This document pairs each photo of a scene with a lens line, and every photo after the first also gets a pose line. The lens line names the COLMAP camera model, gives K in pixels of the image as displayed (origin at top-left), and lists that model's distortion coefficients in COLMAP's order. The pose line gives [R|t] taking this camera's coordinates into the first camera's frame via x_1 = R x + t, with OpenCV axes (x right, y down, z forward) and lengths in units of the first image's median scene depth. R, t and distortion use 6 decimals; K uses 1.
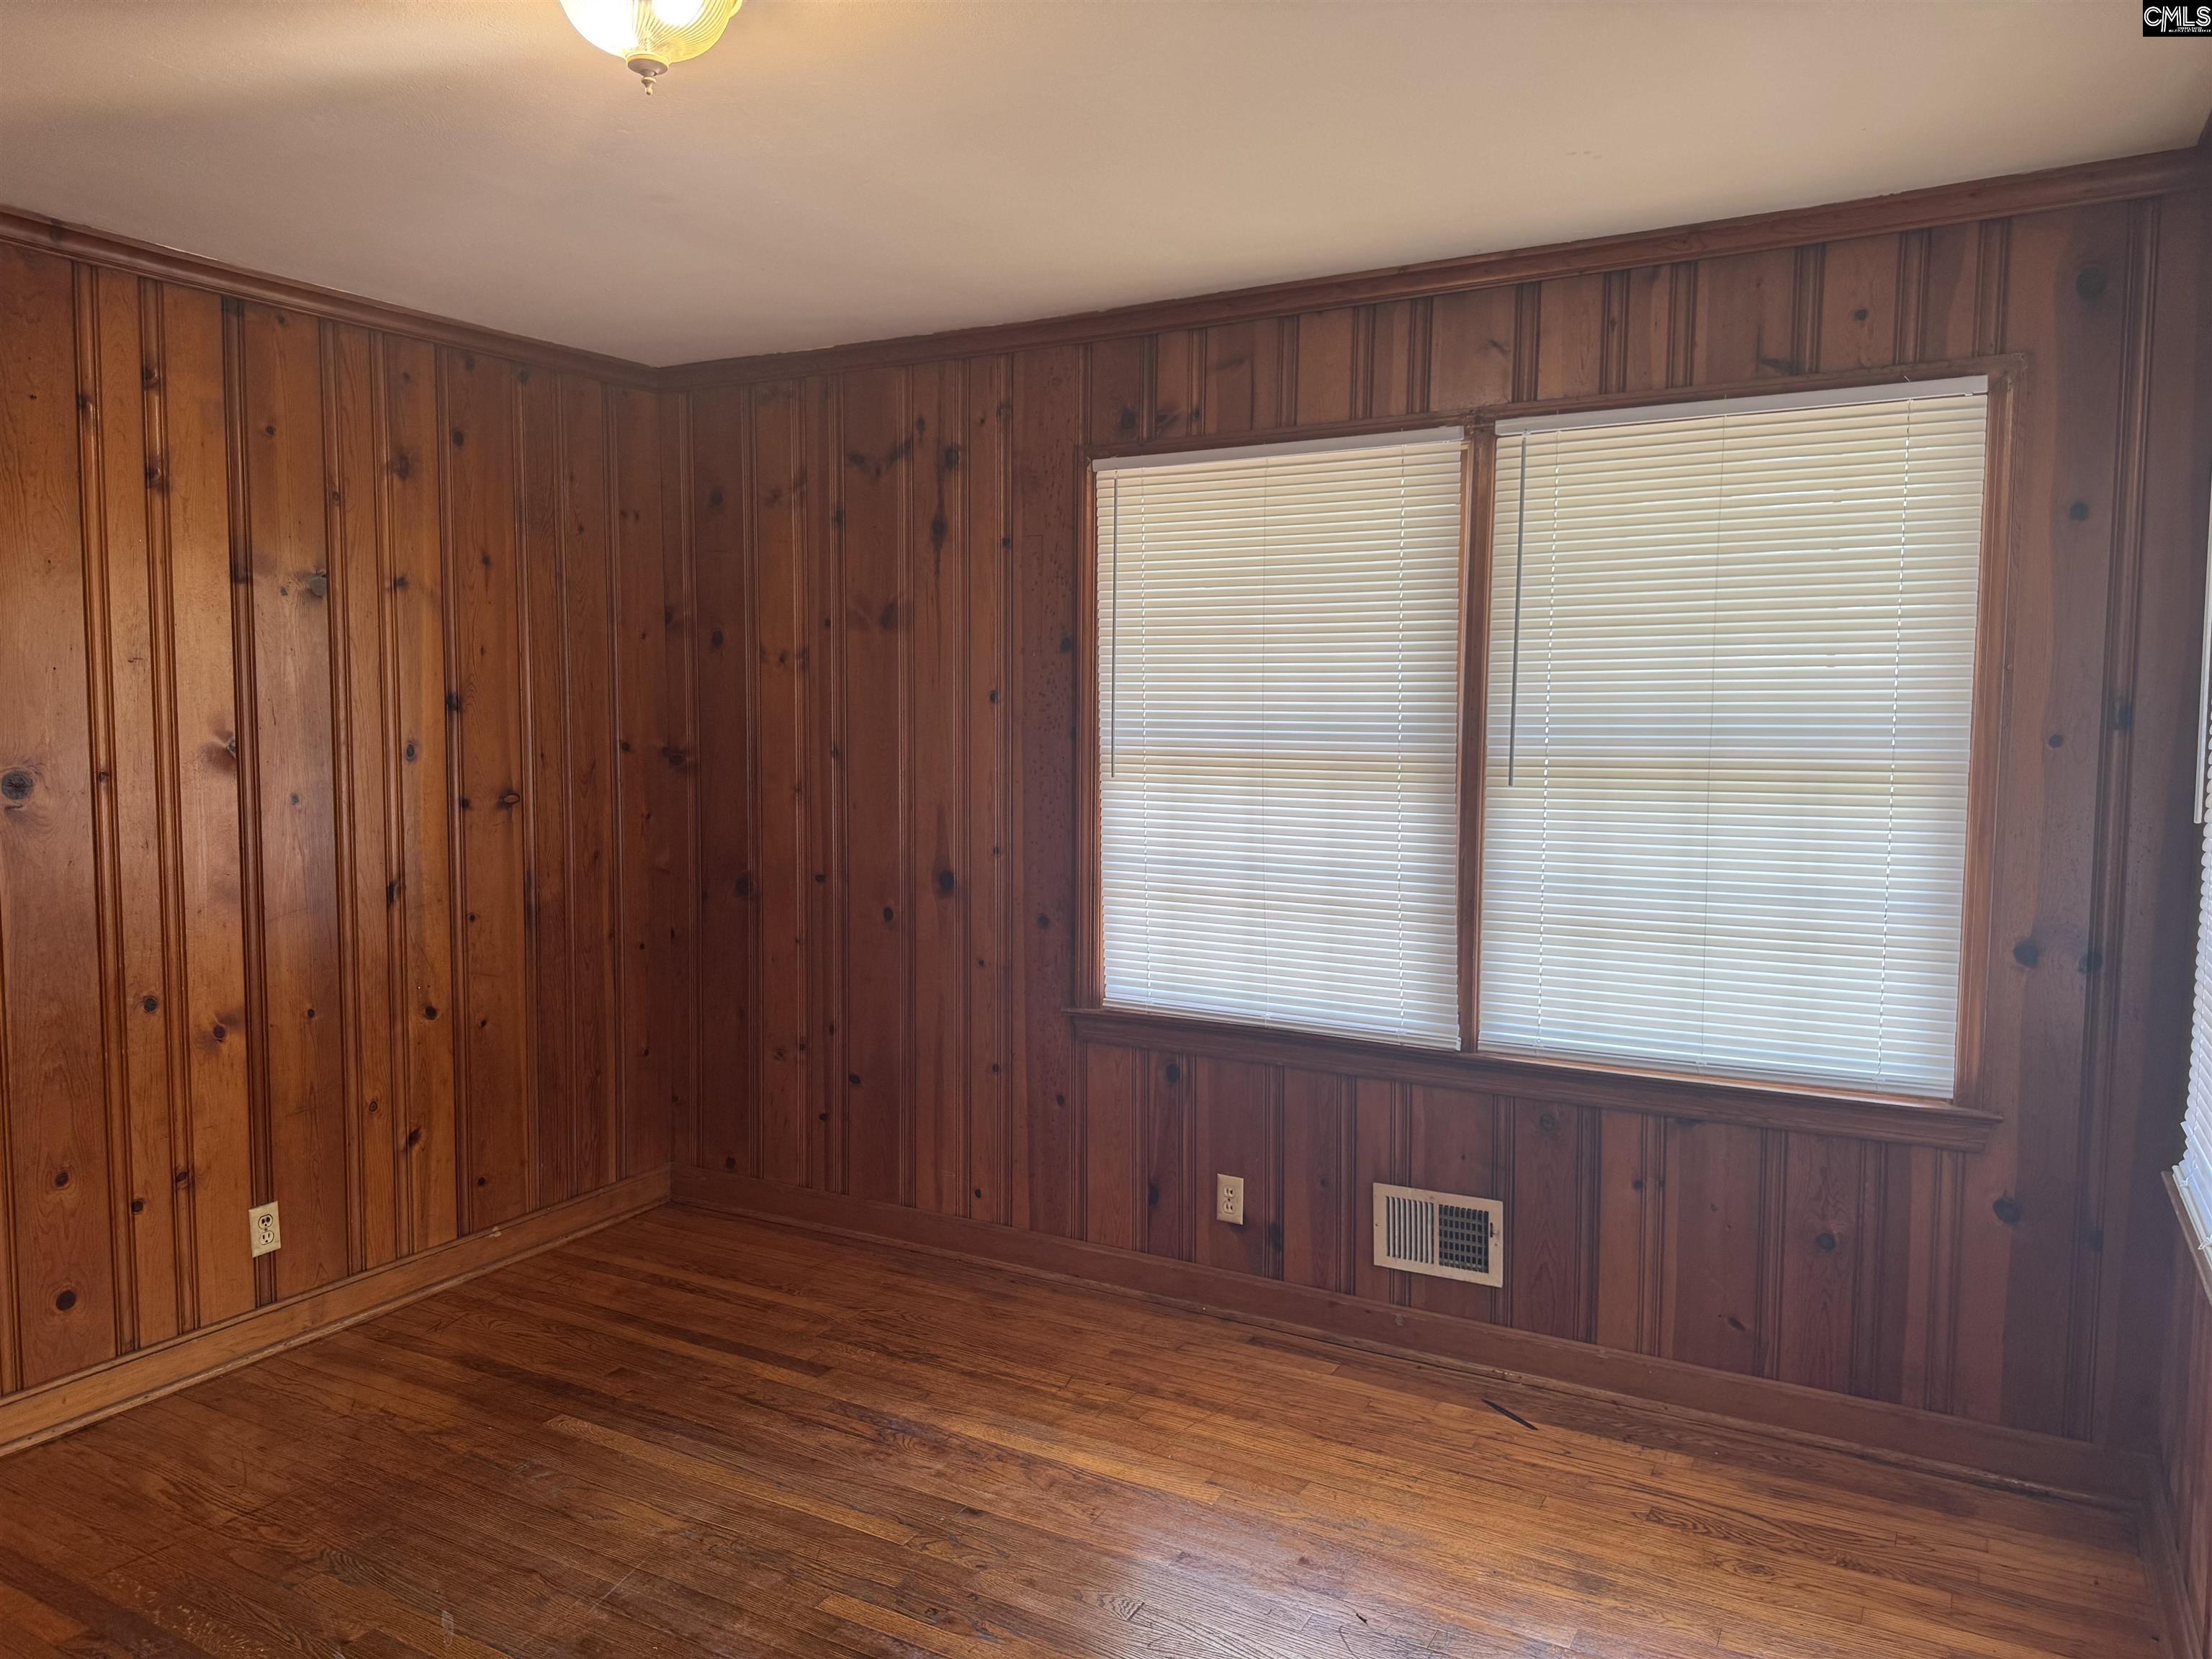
lens RADIAL K [[1586.3, 0, 1100.5], [0, 1586.3, 824.4], [0, 0, 1]] dist [0.122055, -0.200008]
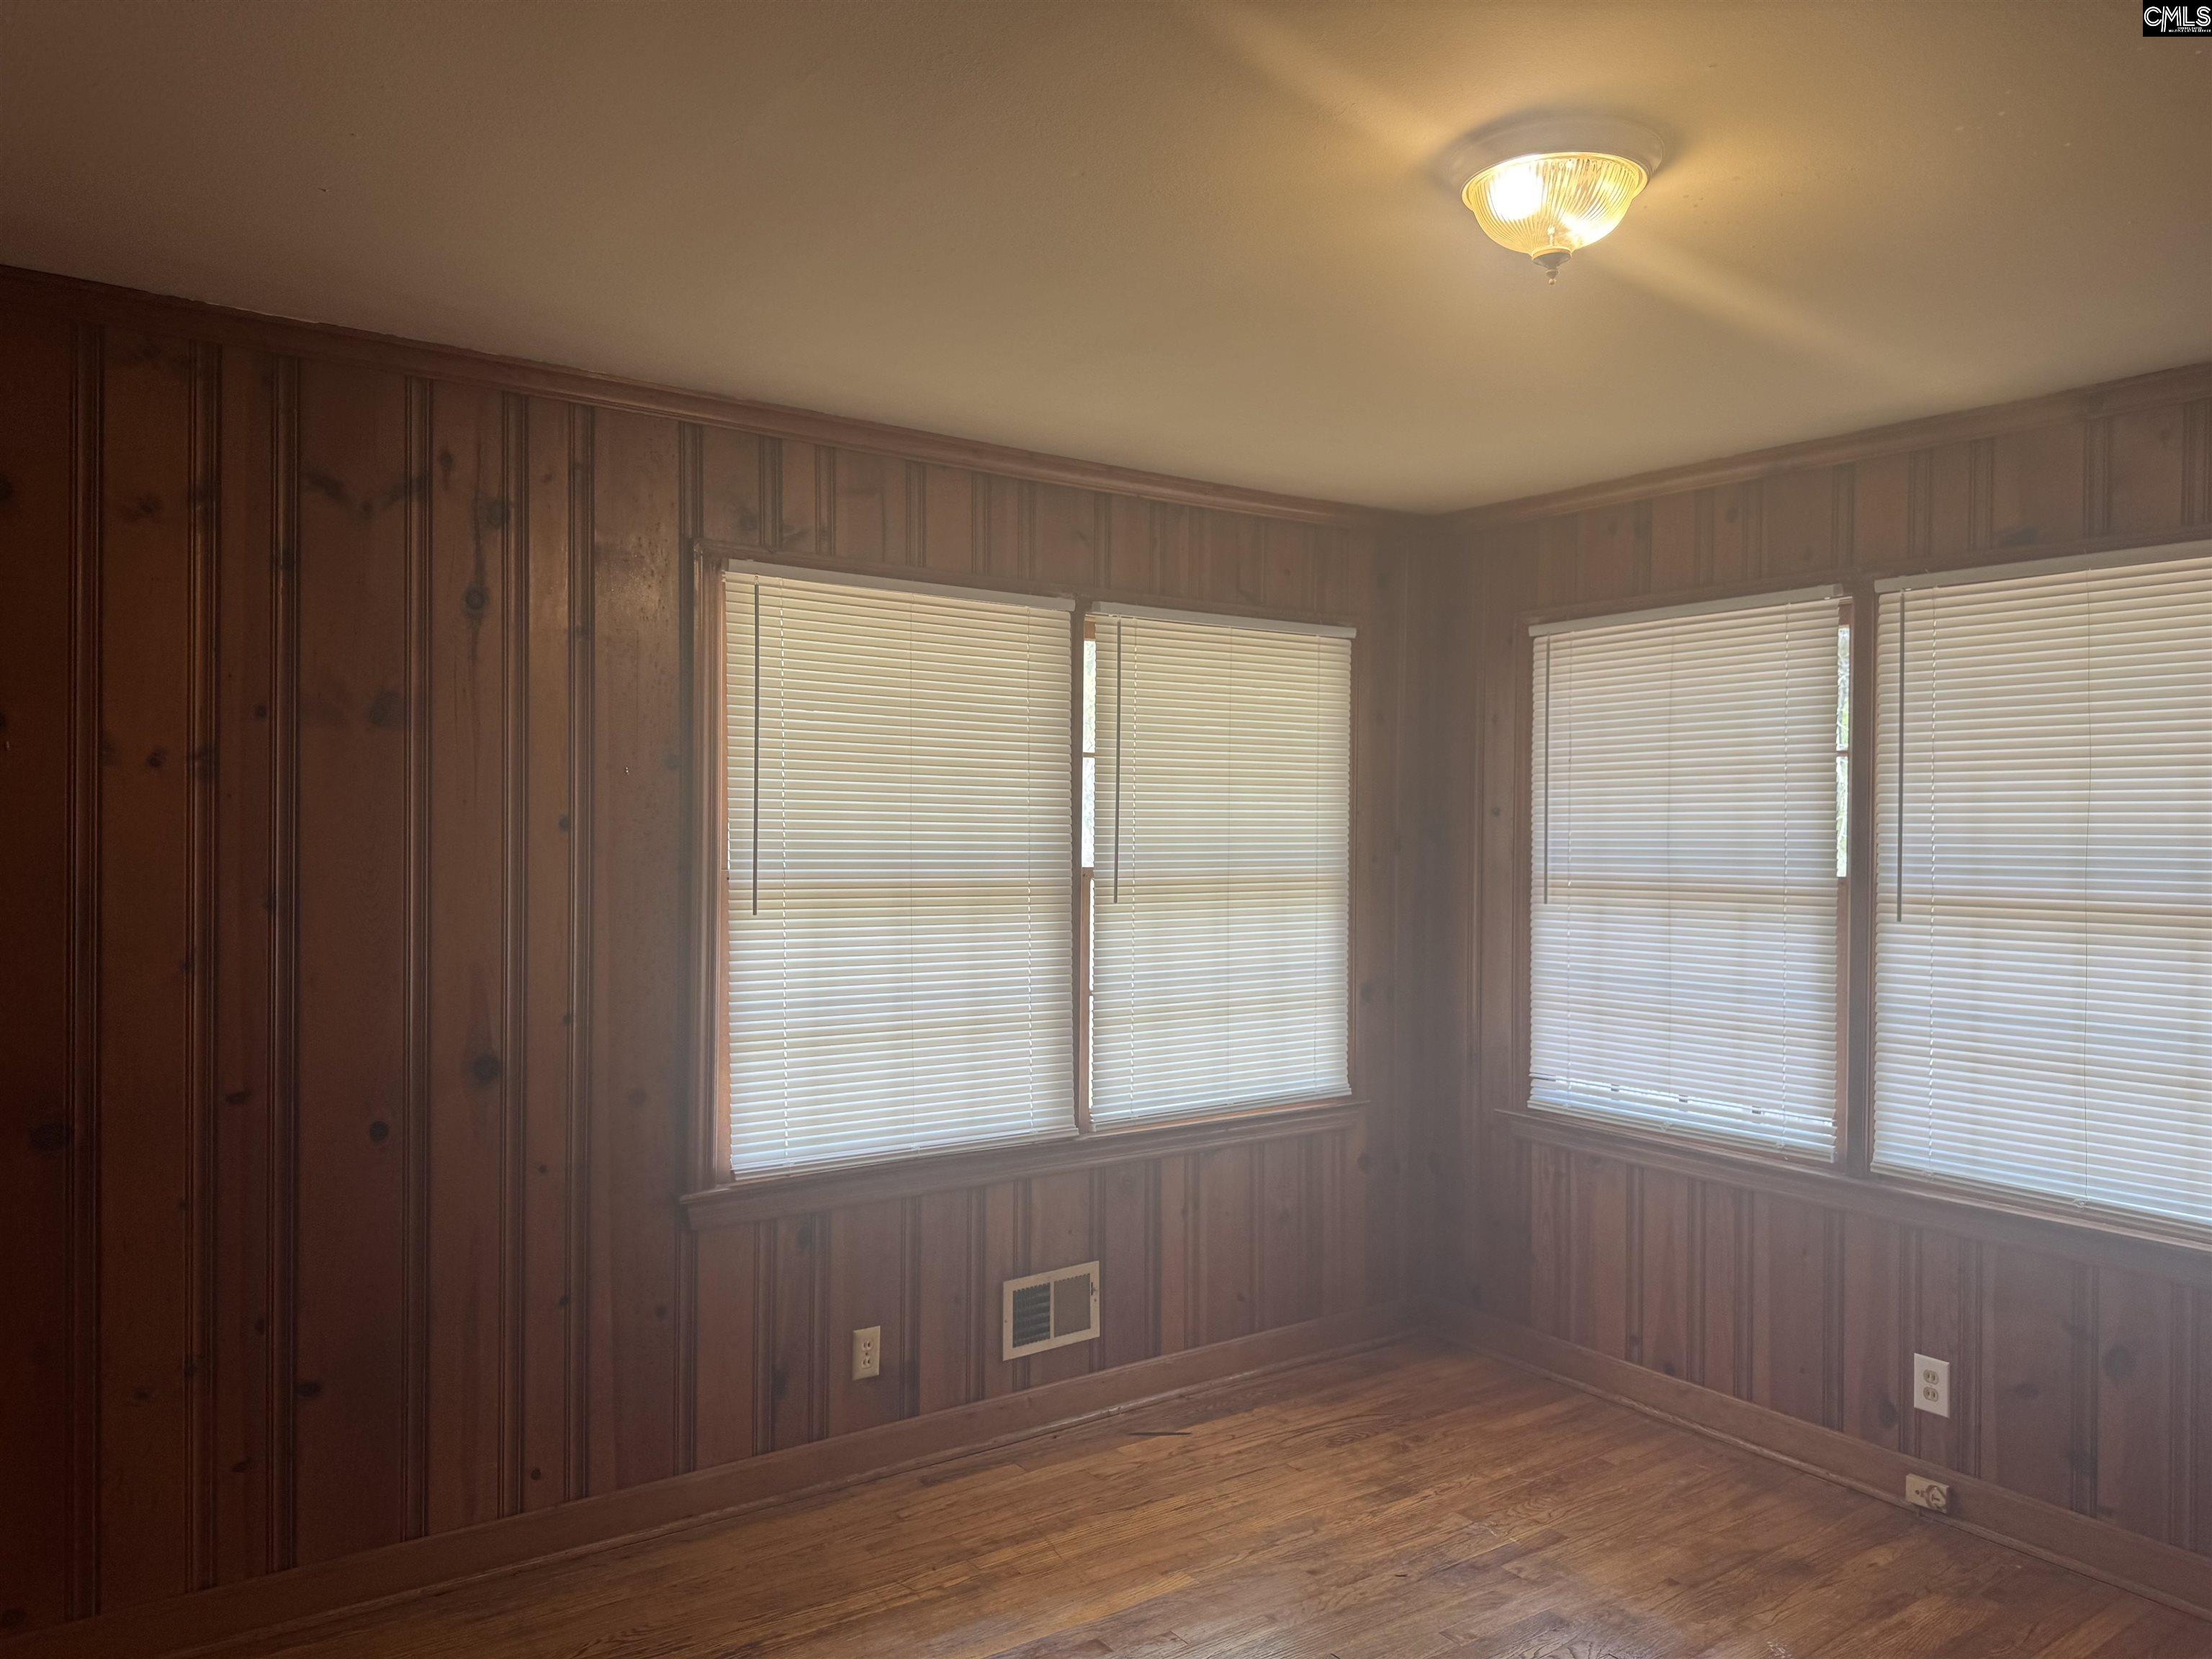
lens RADIAL K [[1586.3, 0, 1100.5], [0, 1586.3, 824.4], [0, 0, 1]] dist [0.122055, -0.200008]
pose [[0.406860, 0.003672, 0.913483, -0.799606], [0.060651, 0.997677, -0.031024, -0.044602], [-0.911475, 0.068026, 0.405692, 0.500513]]
